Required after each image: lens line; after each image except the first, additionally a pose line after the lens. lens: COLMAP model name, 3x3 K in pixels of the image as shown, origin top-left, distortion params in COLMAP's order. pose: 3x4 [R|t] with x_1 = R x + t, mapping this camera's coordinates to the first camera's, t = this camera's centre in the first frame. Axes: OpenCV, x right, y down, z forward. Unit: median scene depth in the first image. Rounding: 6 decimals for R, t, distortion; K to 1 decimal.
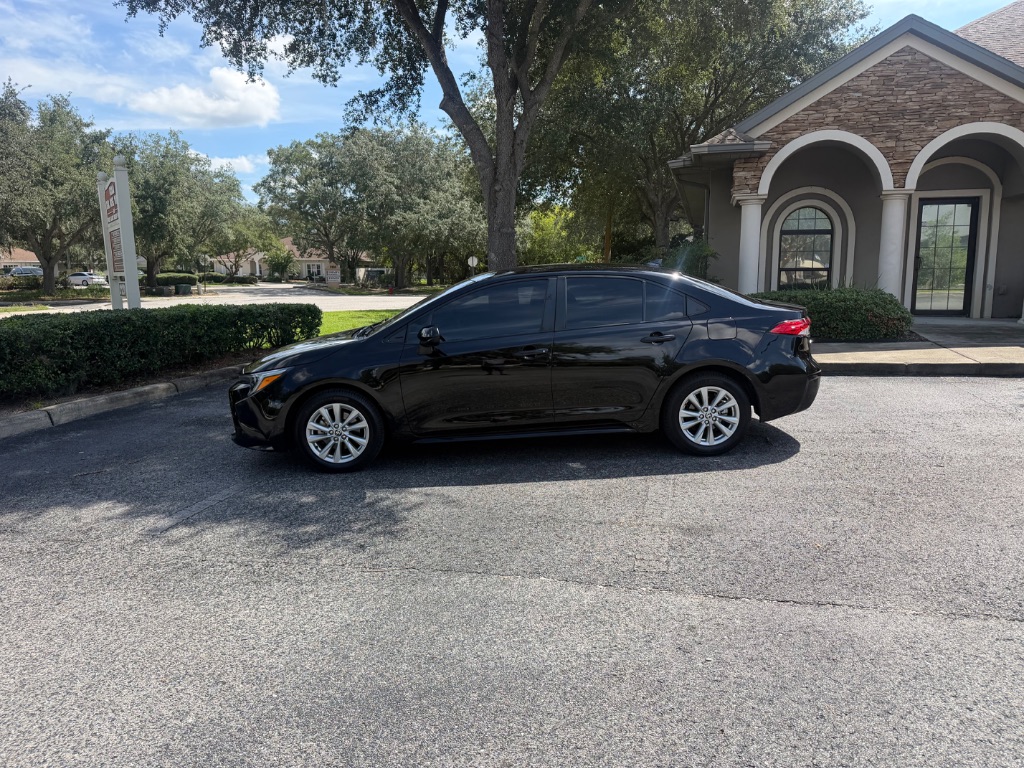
lens RADIAL K [[711.6, 0, 521.5], [0, 711.6, 379.1], [0, 0, 1]] dist [-0.000638, -0.007479]
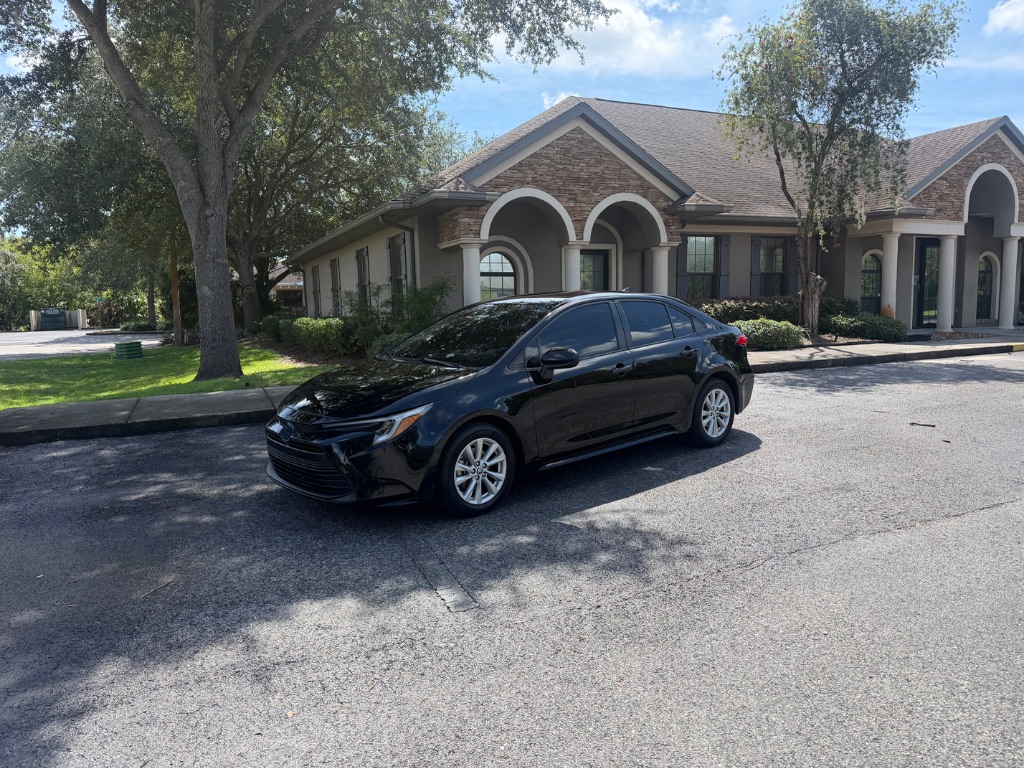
lens RADIAL K [[697.4, 0, 512.6], [0, 697.4, 397.0], [0, 0, 1]] dist [0.089628, -0.112246]
pose [[0.787355, -0.082923, 0.610898, -0.307825], [0.103112, 0.994668, 0.002120, -0.007035], [-0.607816, 0.061321, 0.791707, 0.099046]]
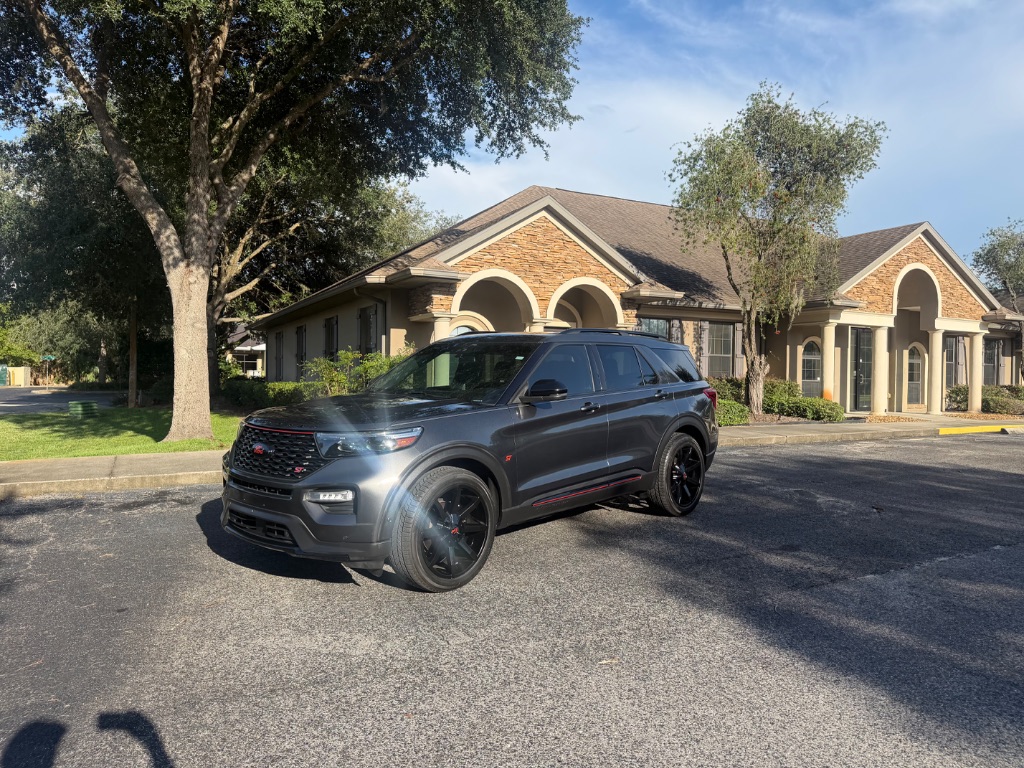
lens RADIAL K [[697.4, 0, 512.6], [0, 697.4, 397.0], [0, 0, 1]] dist [0.089628, -0.112246]
pose [[0.746061, 0.002730, 0.665872, -0.347936], [0.080118, 0.992359, -0.093835, -0.002543], [-0.661040, 0.123355, 0.740142, 0.076961]]
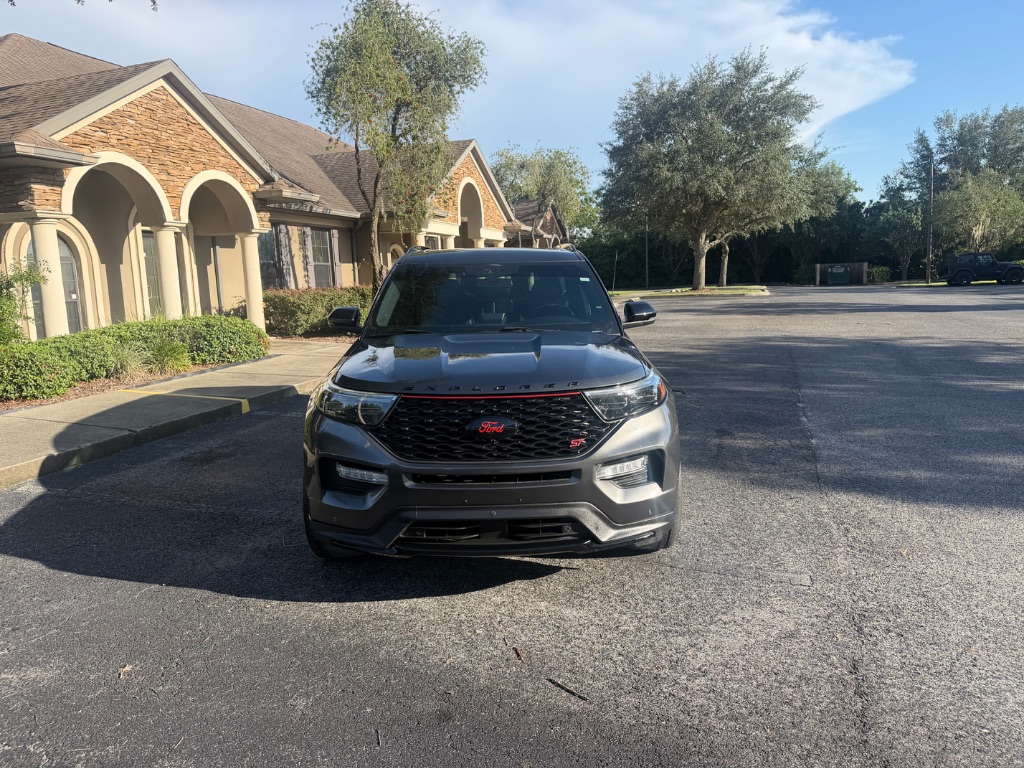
lens RADIAL K [[703.0, 0, 511.0], [0, 703.0, 395.0], [0, 0, 1]] dist [0.025395, -0.054197]
pose [[0.092977, -0.153967, 0.983692, -0.446148], [0.178039, 0.974619, 0.135719, -0.062992], [-0.979621, 0.162517, 0.118029, 0.390428]]
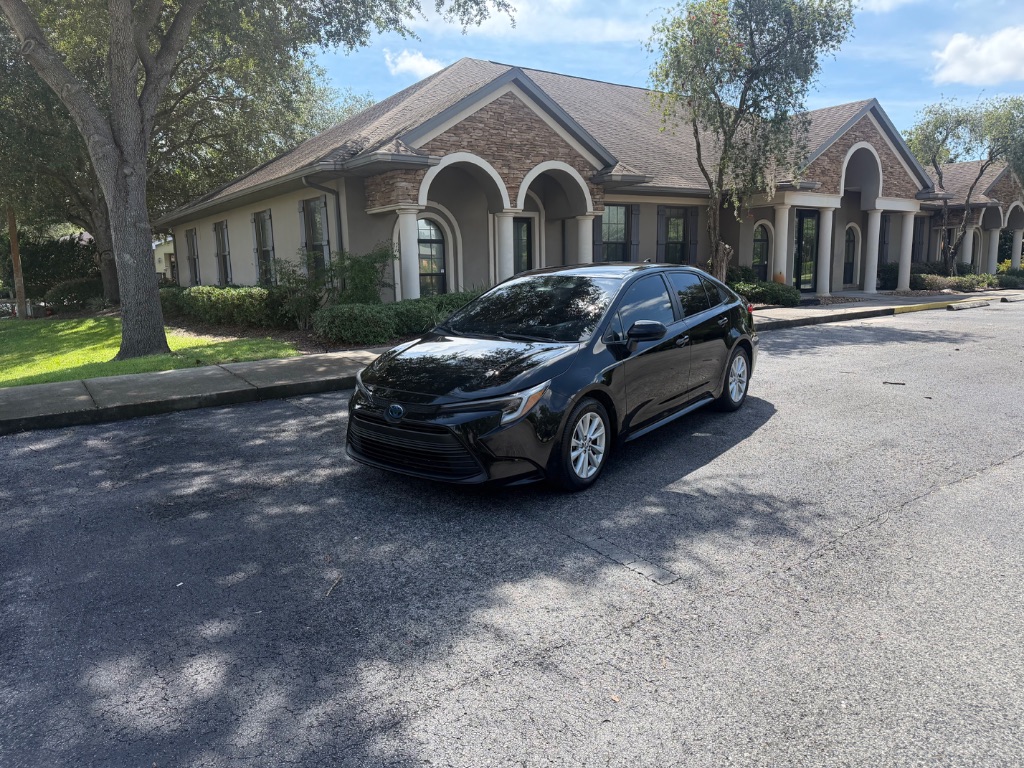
lens RADIAL K [[701.1, 0, 504.4], [0, 701.1, 391.2], [0, 0, 1]] dist [0.073211, -0.098156]
pose [[0.655852, -0.131520, 0.743345, -0.399362], [0.126981, 0.989896, 0.063107, -0.026126], [-0.744133, 0.053001, 0.665925, 0.185608]]
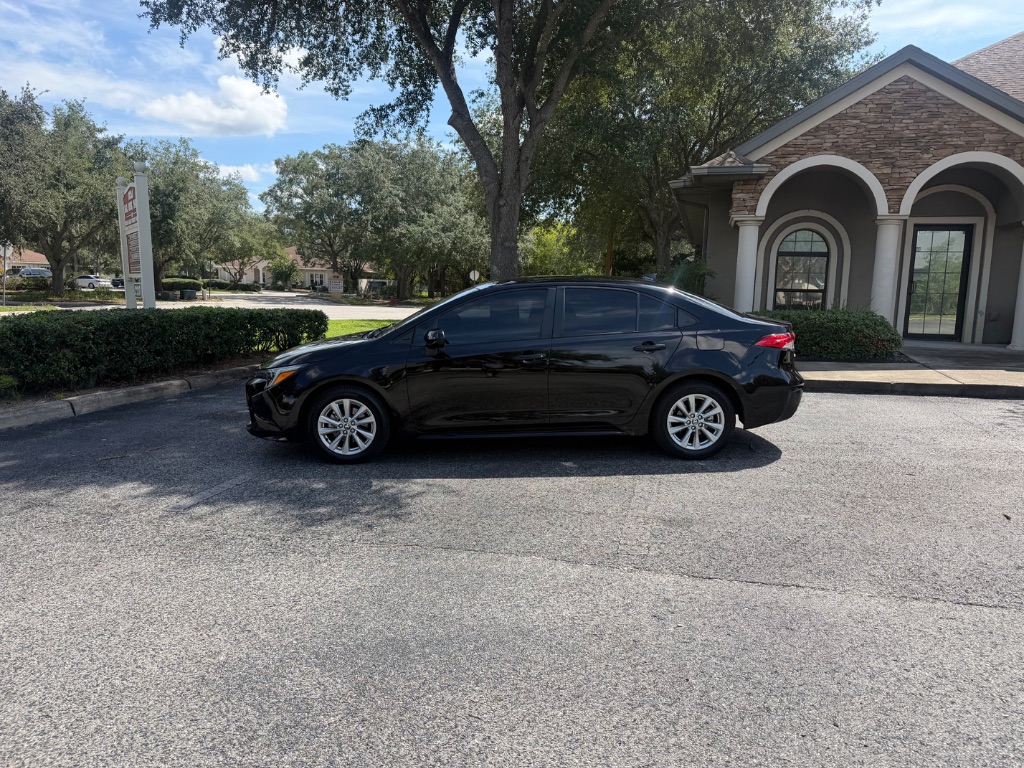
lens RADIAL K [[710.1, 0, 510.8], [0, 710.1, 390.1], [0, 0, 1]] dist [0.002627, -0.011480]
pose [[0.999461, 0.030462, -0.012207, -0.000246], [-0.030534, 0.999517, -0.005700, 0.007705], [0.012027, 0.006070, 0.999909, -0.025505]]
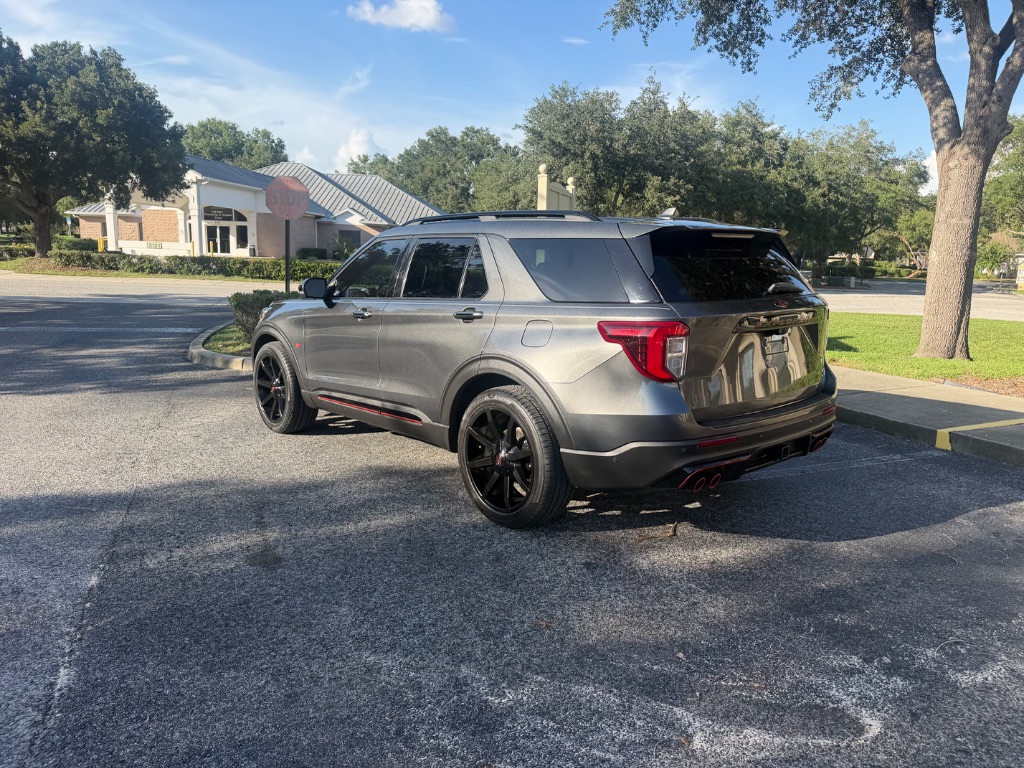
lens RADIAL K [[714.3, 0, 518.0], [0, 714.3, 391.7], [0, 0, 1]] dist [-0.001366, -0.009069]
pose [[0.595065, 0.174850, -0.784426, 0.343231], [-0.151988, 0.982917, 0.103796, -0.044746], [0.789175, 0.057458, 0.611475, 0.204327]]
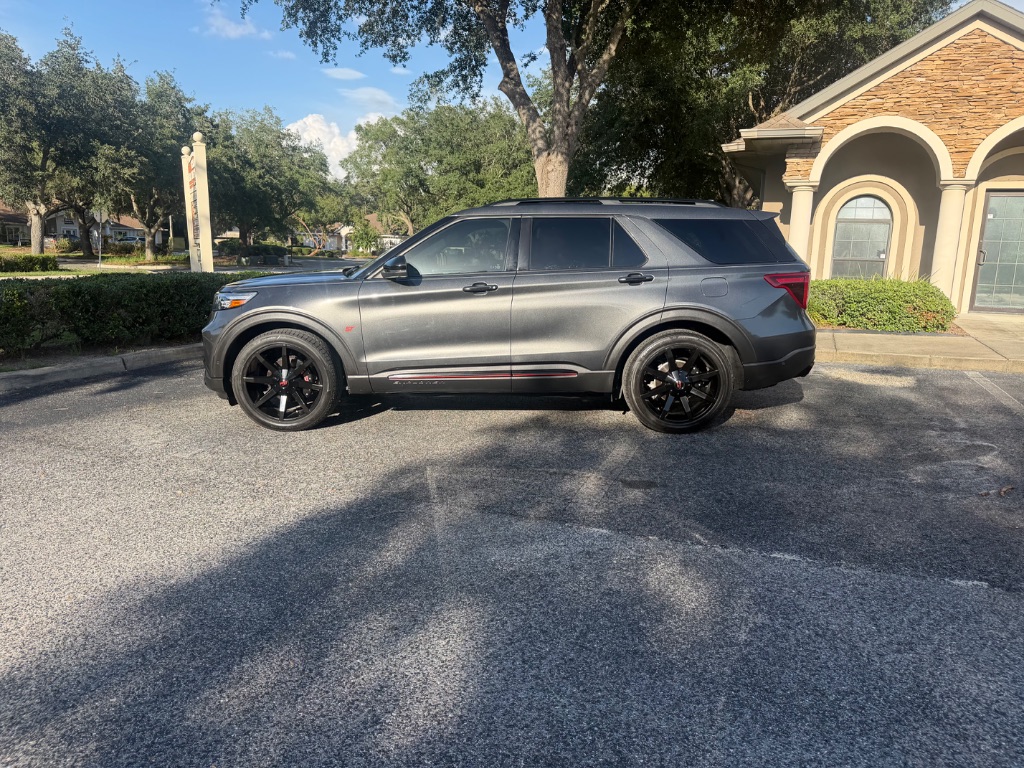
lens RADIAL K [[710.1, 0, 510.8], [0, 710.1, 390.1], [0, 0, 1]] dist [0.002627, -0.011480]
pose [[0.991508, 0.056935, -0.116924, 0.051024], [-0.052094, 0.997670, 0.044051, 0.007974], [0.119160, -0.037586, 0.992163, -0.036329]]
